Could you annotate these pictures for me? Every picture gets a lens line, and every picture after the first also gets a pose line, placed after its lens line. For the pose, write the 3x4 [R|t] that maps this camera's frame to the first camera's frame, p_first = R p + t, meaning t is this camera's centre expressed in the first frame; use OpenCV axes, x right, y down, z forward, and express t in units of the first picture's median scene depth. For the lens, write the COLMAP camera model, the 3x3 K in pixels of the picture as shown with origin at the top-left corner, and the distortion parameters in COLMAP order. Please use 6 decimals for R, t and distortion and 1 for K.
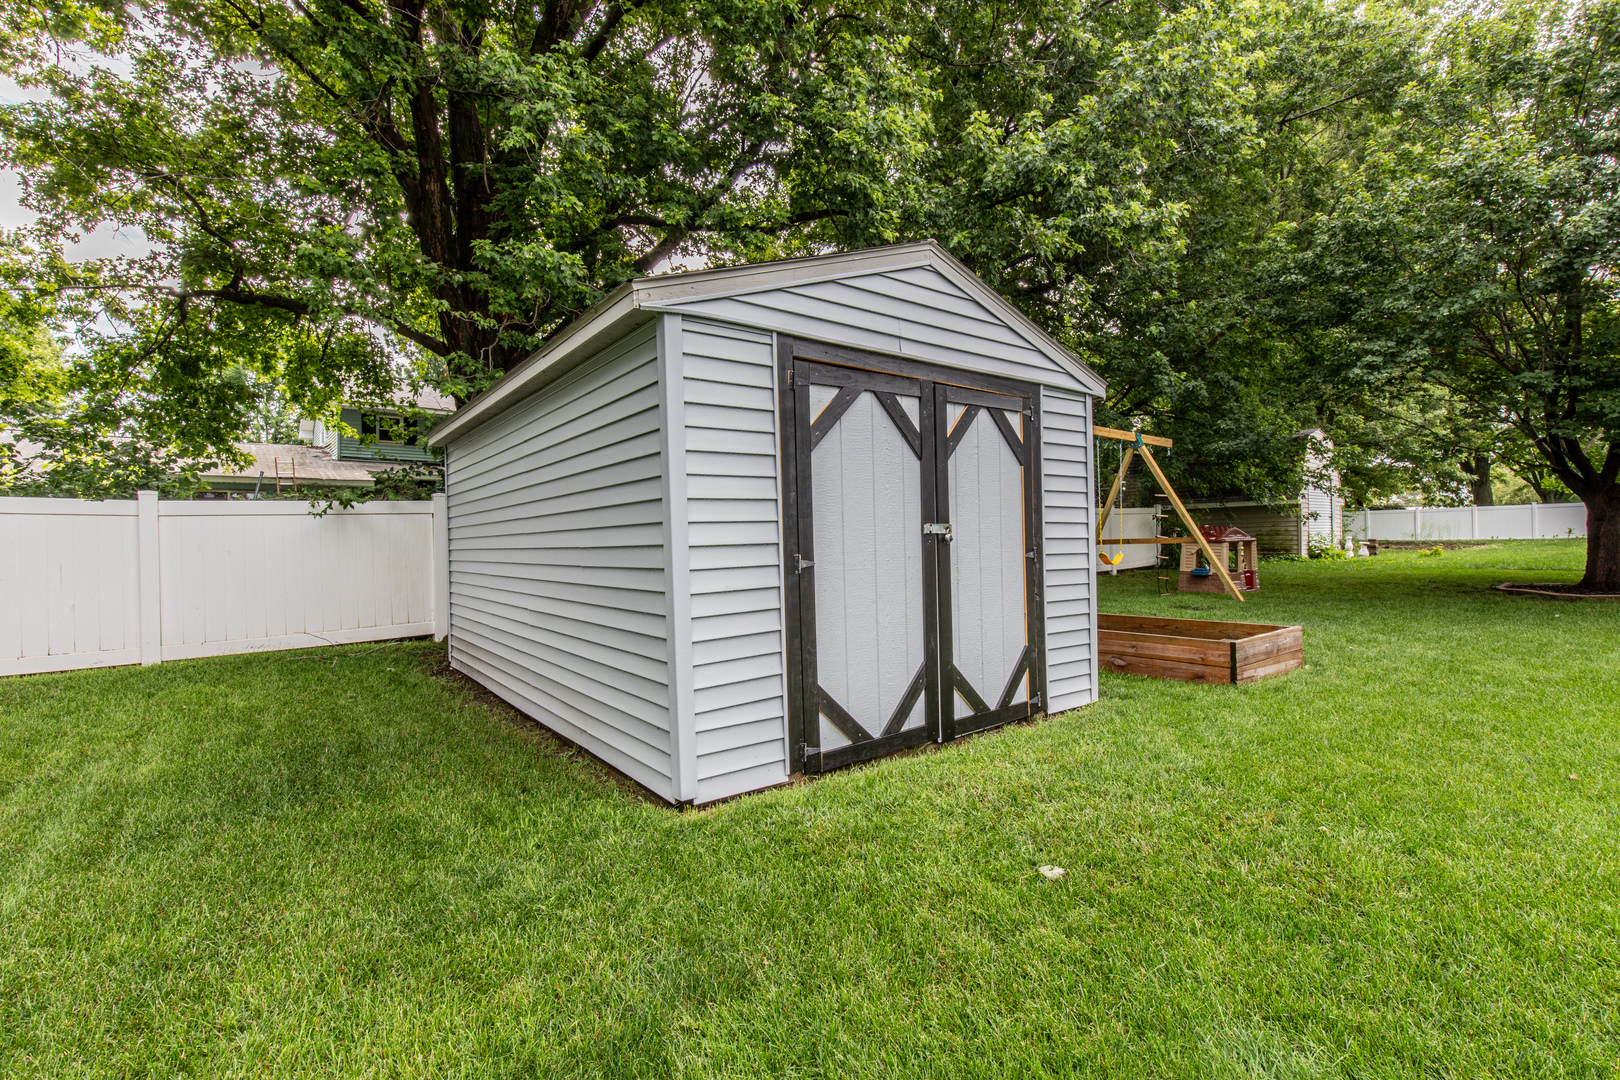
lens RADIAL K [[724.4, 0, 814.9], [0, 724.4, 539.1], [0, 0, 1]] dist [0.008263, -0.001204]
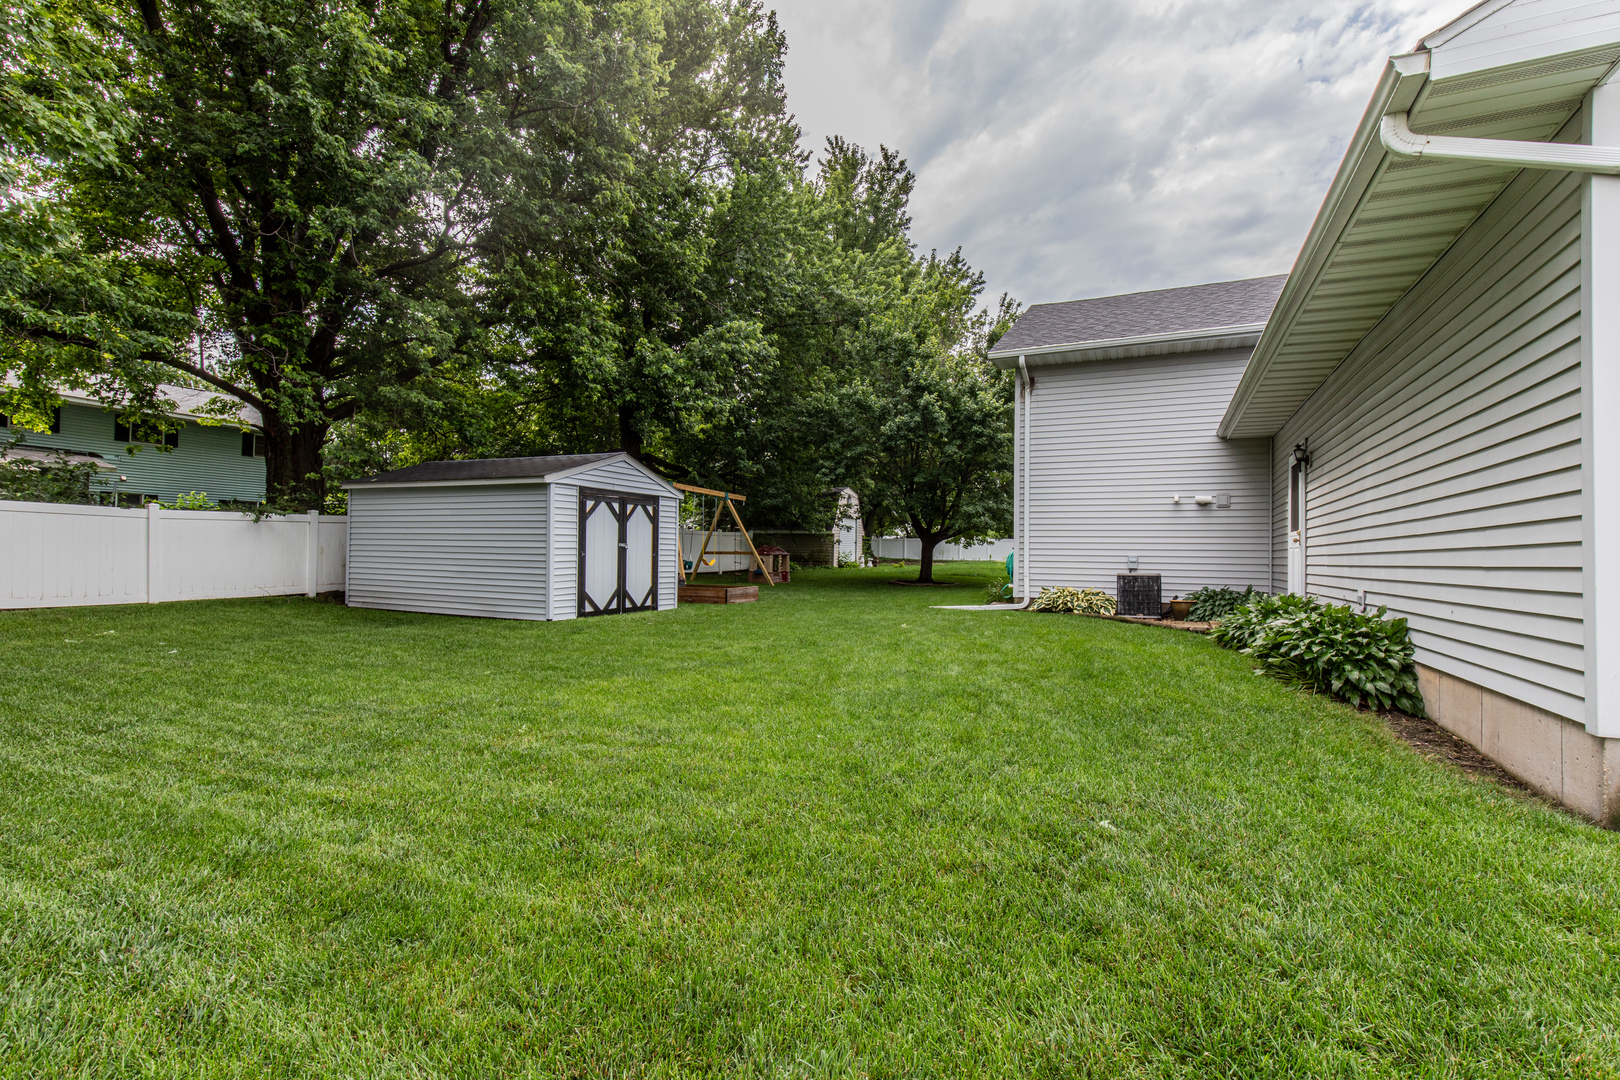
lens RADIAL K [[724.4, 0, 819.9], [0, 724.4, 542.8], [0, 0, 1]] dist [0.008263, -0.001204]
pose [[0.888760, 0.039583, 0.456660, -0.459832], [-0.036177, 0.999214, -0.016203, -0.003467], [-0.456942, -0.002120, 0.889494, -1.977420]]
